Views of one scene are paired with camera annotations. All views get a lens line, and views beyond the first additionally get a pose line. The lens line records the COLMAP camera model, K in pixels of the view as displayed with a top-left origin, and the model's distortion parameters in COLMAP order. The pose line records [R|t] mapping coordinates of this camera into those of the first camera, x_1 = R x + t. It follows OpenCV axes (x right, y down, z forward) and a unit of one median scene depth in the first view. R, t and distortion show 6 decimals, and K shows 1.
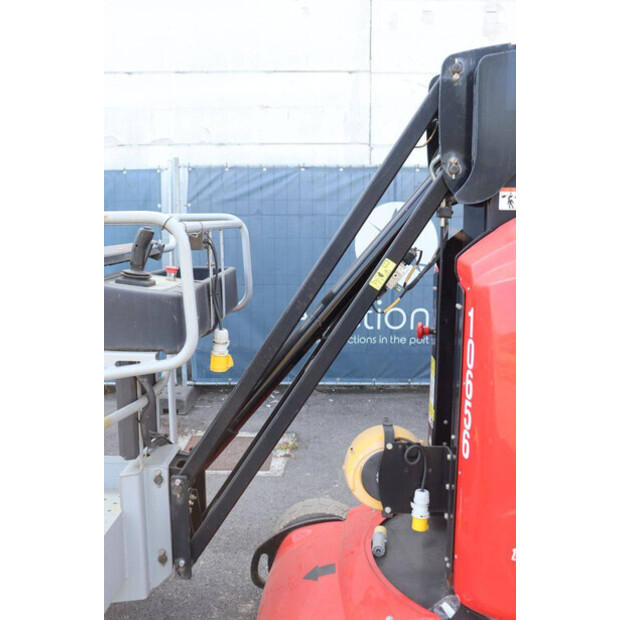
lens RADIAL K [[601.6, 0, 310.0], [0, 601.6, 310.0], [0, 0, 1]] dist [-0.073398, 0.034723]
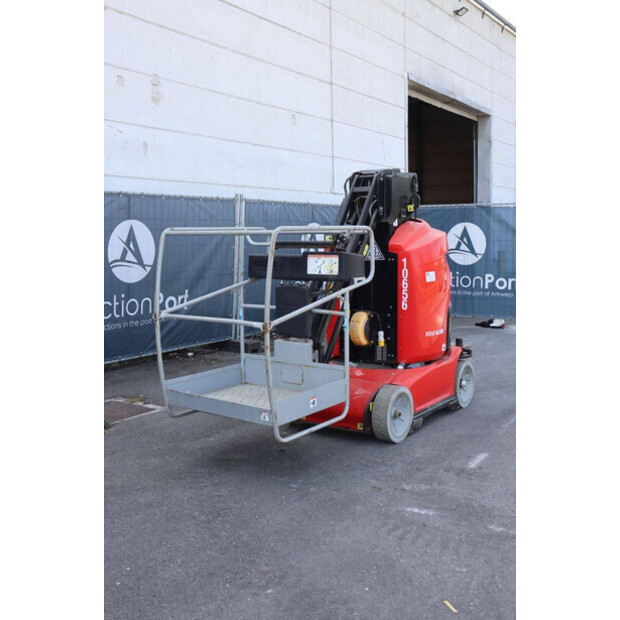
lens RADIAL K [[676.8, 0, 310.0], [0, 676.8, 310.0], [0, 0, 1]] dist [-0.044381, 0.009675]
pose [[0.552679, -0.095588, 0.827894, -0.920452], [0.130157, 0.991111, 0.027544, 0.032188], [-0.823167, 0.092533, 0.560208, -0.161233]]
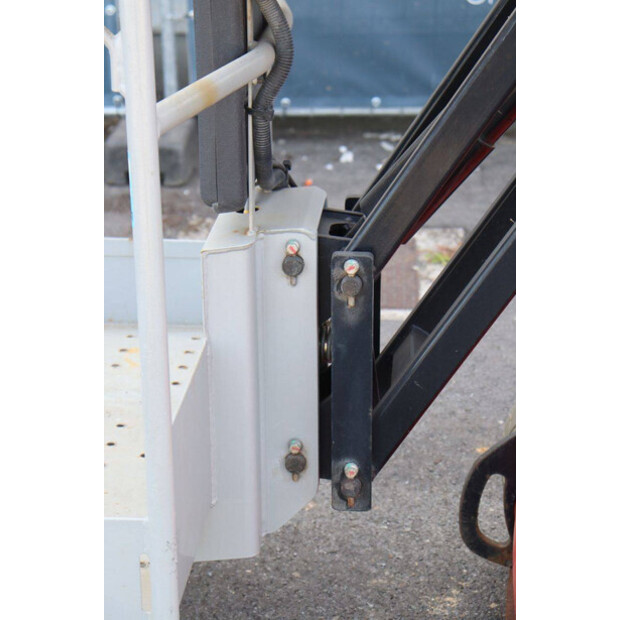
lens RADIAL K [[1457.6, 0, 278.1], [0, 1457.6, 310.0], [0, 0, 1]] dist [0.290491, 0.187518]
pose [[0.997877, 0.012564, -0.063903, -0.080773], [0.001687, 0.975900, 0.218212, 0.041269], [0.065105, -0.217856, 0.973807, 0.020926]]
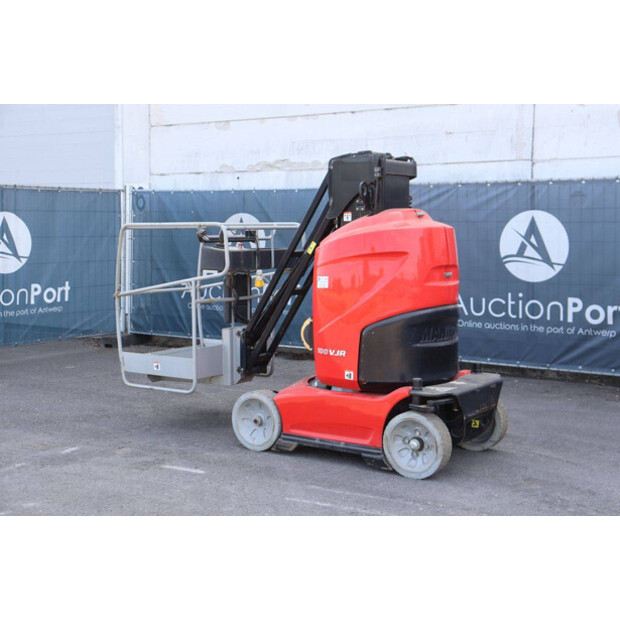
lens RADIAL K [[917.6, 0, 327.8], [0, 917.6, 310.4], [0, 0, 1]] dist [0.077844, 0.085559]
pose [[0.848866, 0.048690, -0.526360, 0.784217], [-0.079071, 0.996242, -0.035363, 0.116770], [0.522660, 0.071638, 0.849526, -0.766548]]
